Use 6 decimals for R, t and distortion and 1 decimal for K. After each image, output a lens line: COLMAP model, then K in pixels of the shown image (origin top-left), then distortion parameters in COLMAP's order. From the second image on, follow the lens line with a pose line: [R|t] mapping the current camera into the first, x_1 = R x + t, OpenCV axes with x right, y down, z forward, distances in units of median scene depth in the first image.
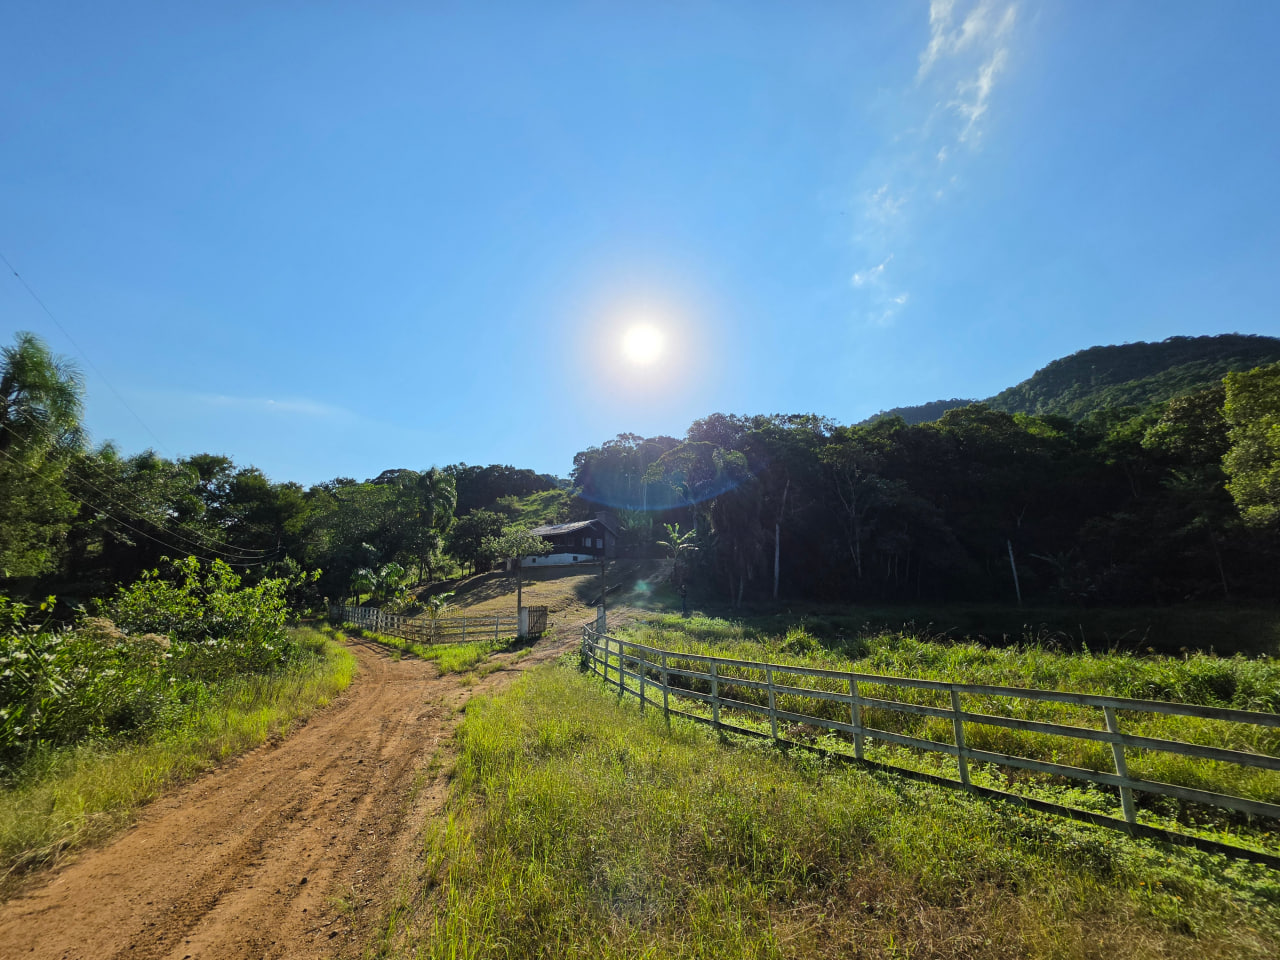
lens RADIAL K [[519.4, 0, 644.2], [0, 519.4, 477.9], [0, 0, 1]] dist [0.000045, -0.000197]
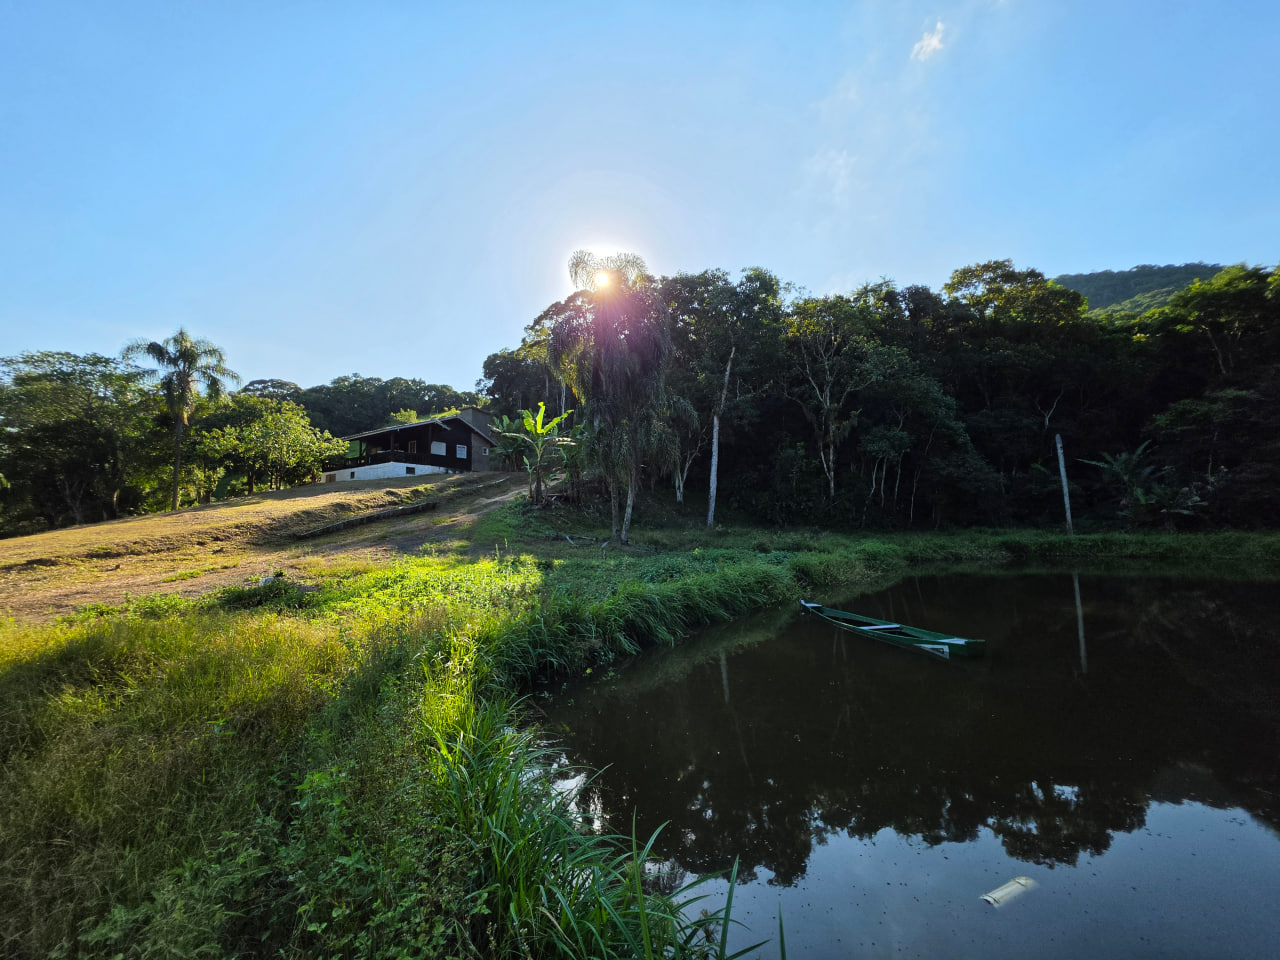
lens RADIAL K [[518.4, 0, 640.0], [0, 518.4, 480.0], [0, 0, 1]] dist [-0.000640, -0.000008]
pose [[0.998230, -0.008024, 0.058932, 0.130772], [0.000621, 0.992209, 0.124586, 0.094832], [-0.059473, -0.124328, 0.990457, 0.370080]]
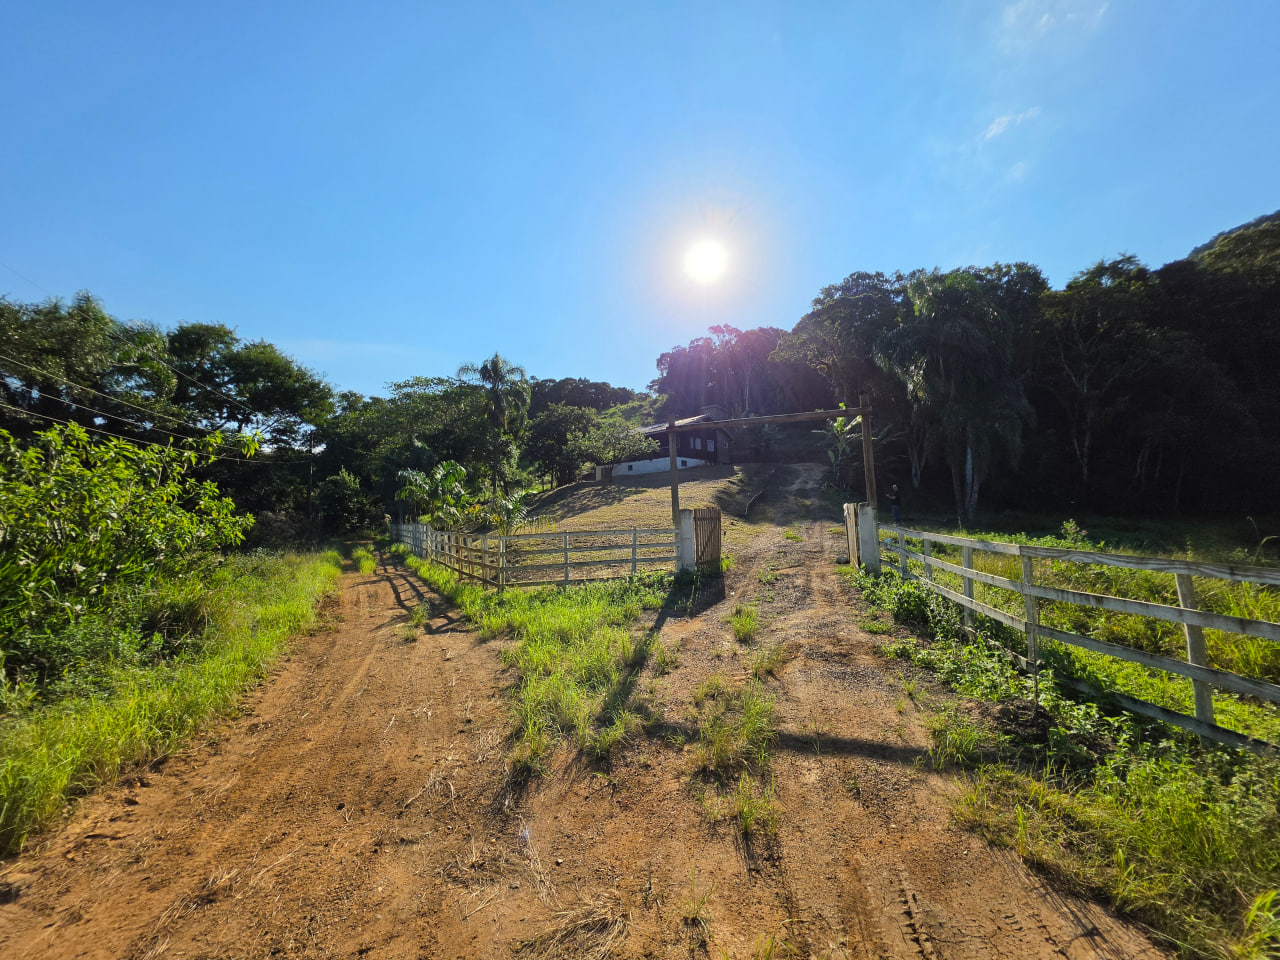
lens RADIAL K [[519.4, 0, 644.2], [0, 519.4, 477.9], [0, 0, 1]] dist [0.000045, -0.000197]
pose [[0.990919, -0.019798, -0.132995, -0.099745], [0.038478, 0.989489, 0.139395, 0.074288], [0.128837, -0.143247, 0.981265, 0.261484]]
